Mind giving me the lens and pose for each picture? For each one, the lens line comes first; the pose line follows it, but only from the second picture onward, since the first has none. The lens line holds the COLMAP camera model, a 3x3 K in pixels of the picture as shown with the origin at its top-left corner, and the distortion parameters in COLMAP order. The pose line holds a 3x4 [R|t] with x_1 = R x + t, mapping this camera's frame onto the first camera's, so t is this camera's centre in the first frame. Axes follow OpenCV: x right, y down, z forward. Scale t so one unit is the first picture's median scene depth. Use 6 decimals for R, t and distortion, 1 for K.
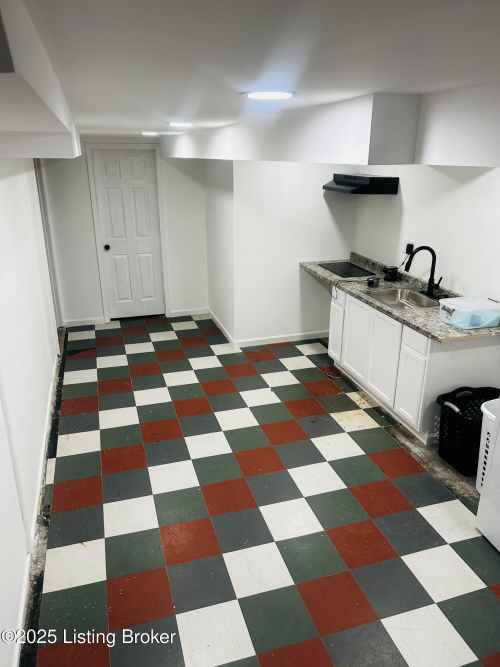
lens RADIAL K [[500.8, 0, 252.8], [0, 500.8, 334.0], [0, 0, 1]] dist [0.005823, -0.000876]
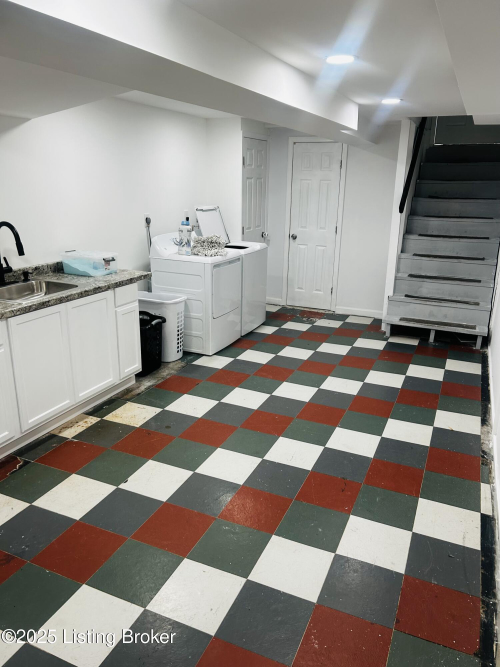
lens RADIAL K [[500.8, 0, 252.8], [0, 500.8, 334.0], [0, 0, 1]] dist [0.005823, -0.000876]
pose [[-0.757191, -0.211082, 0.618148, -0.515566], [0.201883, 0.824387, 0.528801, -0.401714], [-0.621213, 0.525196, -0.581604, 1.431930]]
